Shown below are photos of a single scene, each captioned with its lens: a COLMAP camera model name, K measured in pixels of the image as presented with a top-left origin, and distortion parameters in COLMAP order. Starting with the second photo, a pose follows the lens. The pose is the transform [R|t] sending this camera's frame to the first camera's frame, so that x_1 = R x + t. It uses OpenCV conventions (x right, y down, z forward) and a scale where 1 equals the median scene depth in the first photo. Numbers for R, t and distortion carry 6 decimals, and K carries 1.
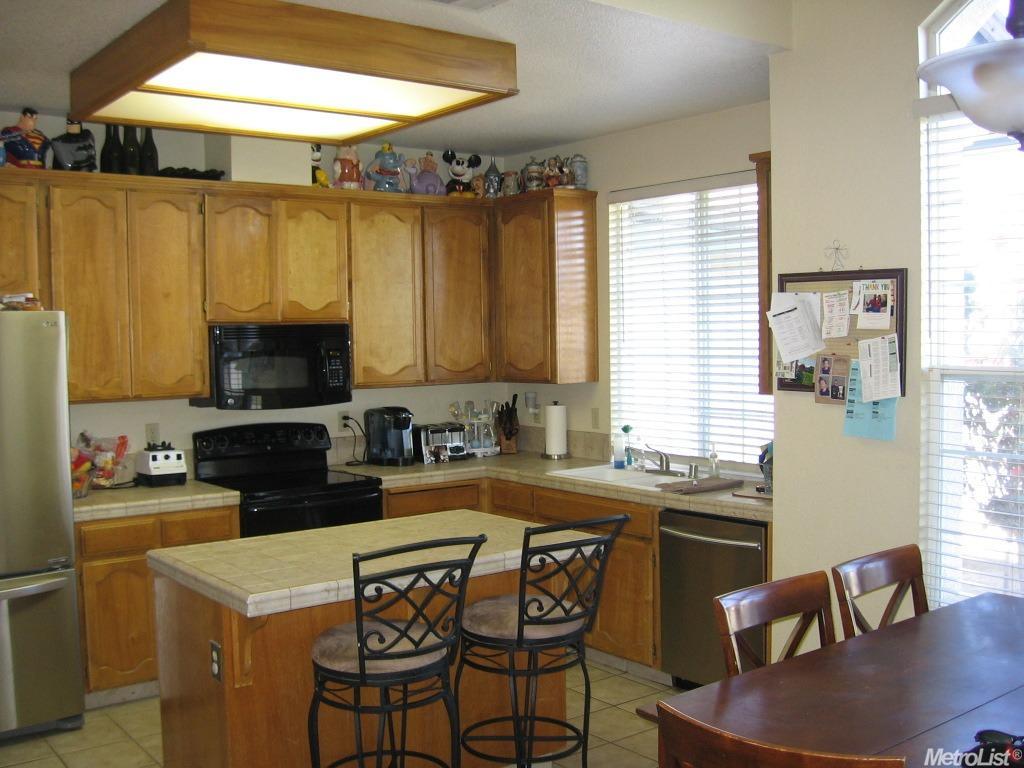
lens RADIAL K [[1075.6, 0, 512.0], [0, 1075.6, 384.0], [0, 0, 1]] dist [-0.113001, 0.007505]
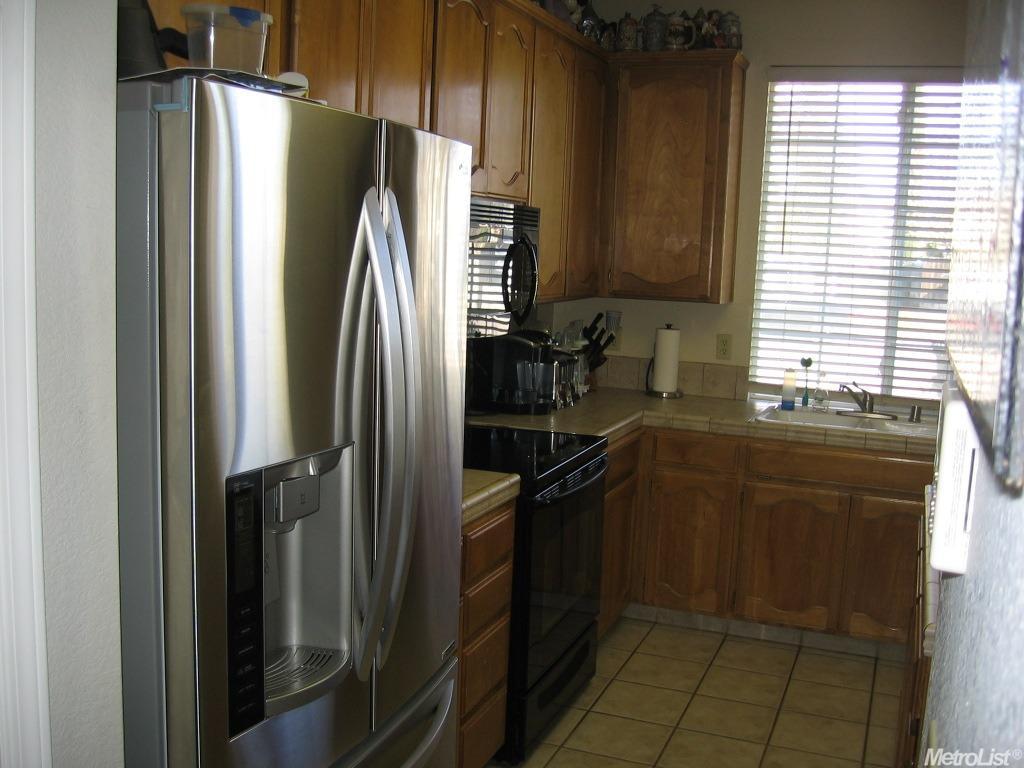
lens RADIAL K [[1075.6, 0, 512.0], [0, 1075.6, 384.0], [0, 0, 1]] dist [-0.113001, 0.007505]
pose [[0.853151, -0.017222, 0.521380, -0.489129], [-0.029318, 0.996292, 0.080883, -0.000636], [-0.520840, -0.084291, 0.849483, 0.407104]]
